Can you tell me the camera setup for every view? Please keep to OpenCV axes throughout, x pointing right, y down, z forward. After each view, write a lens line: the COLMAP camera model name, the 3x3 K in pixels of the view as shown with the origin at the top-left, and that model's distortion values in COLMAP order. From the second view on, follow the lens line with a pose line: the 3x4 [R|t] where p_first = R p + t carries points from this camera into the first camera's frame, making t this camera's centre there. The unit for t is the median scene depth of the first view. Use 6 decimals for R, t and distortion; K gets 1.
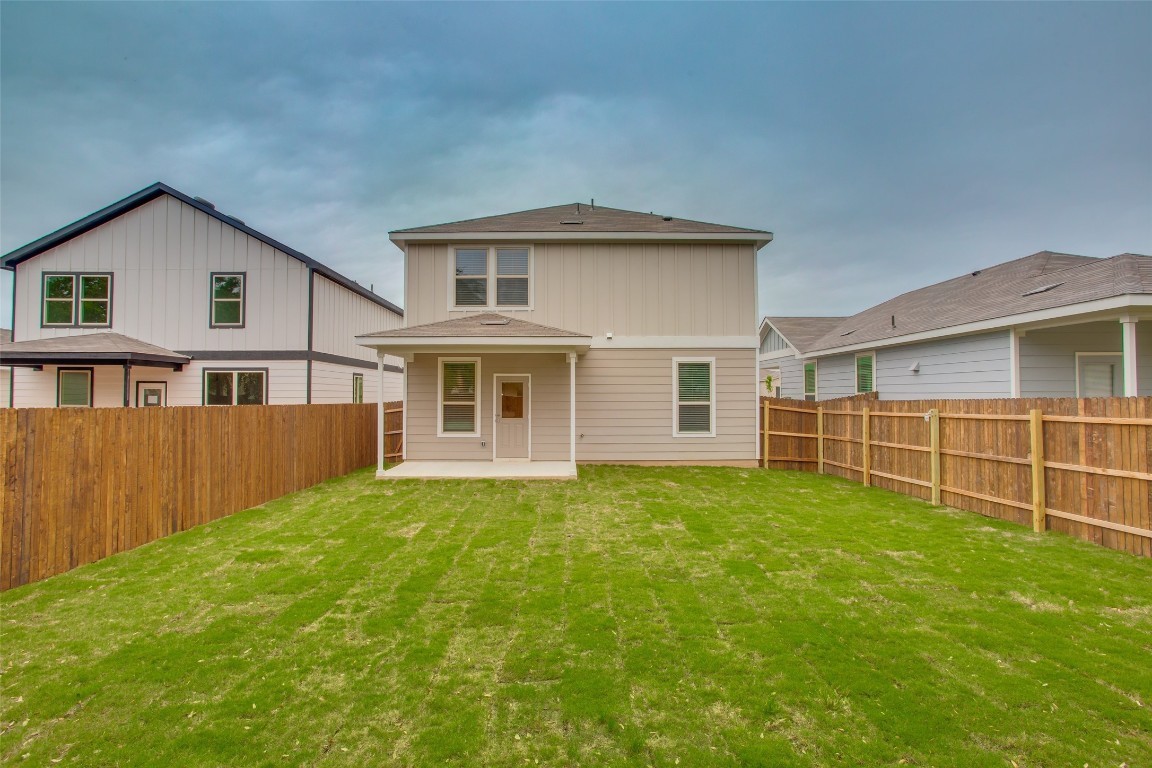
lens RADIAL K [[562.0, 0, 583.1], [0, 562.0, 380.2], [0, 0, 1]] dist [-0.052351, 0.023253]
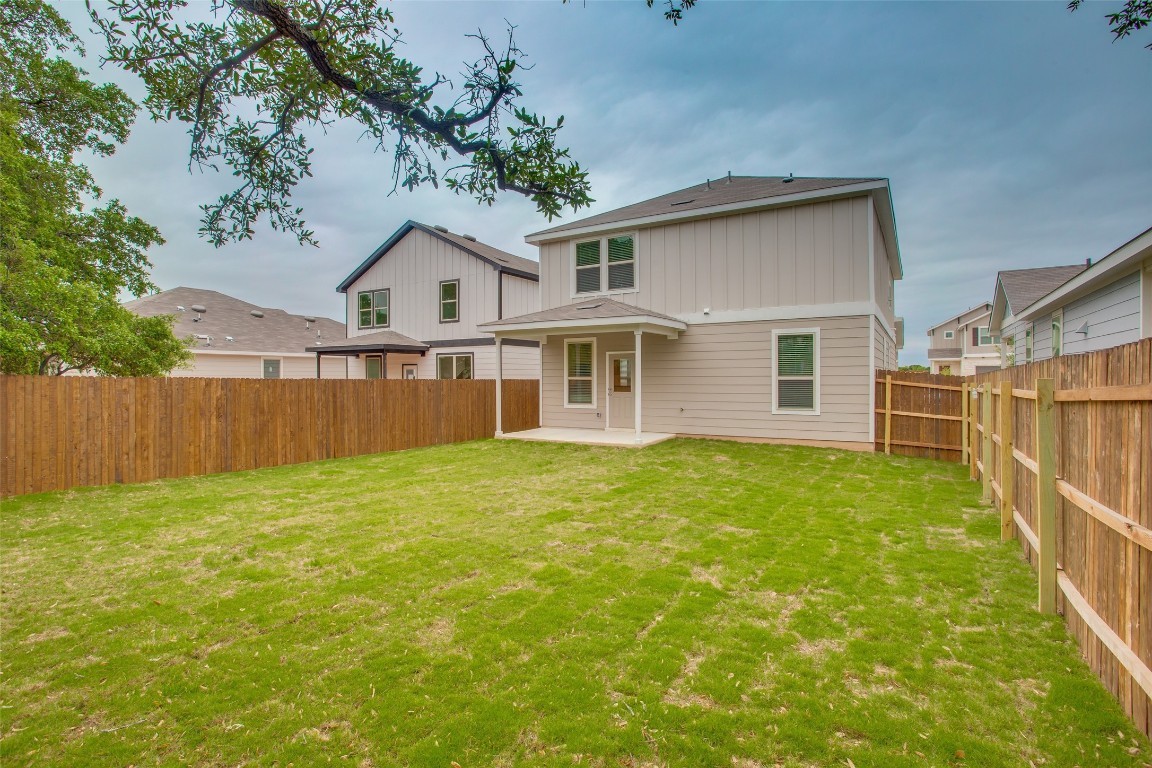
lens RADIAL K [[562.0, 0, 558.3], [0, 562.0, 377.9], [0, 0, 1]] dist [-0.052351, 0.023253]
pose [[0.839312, -0.001713, -0.543648, 0.368250], [0.019395, 0.999453, 0.026795, 0.008350], [0.543304, -0.033034, 0.838886, 0.012409]]
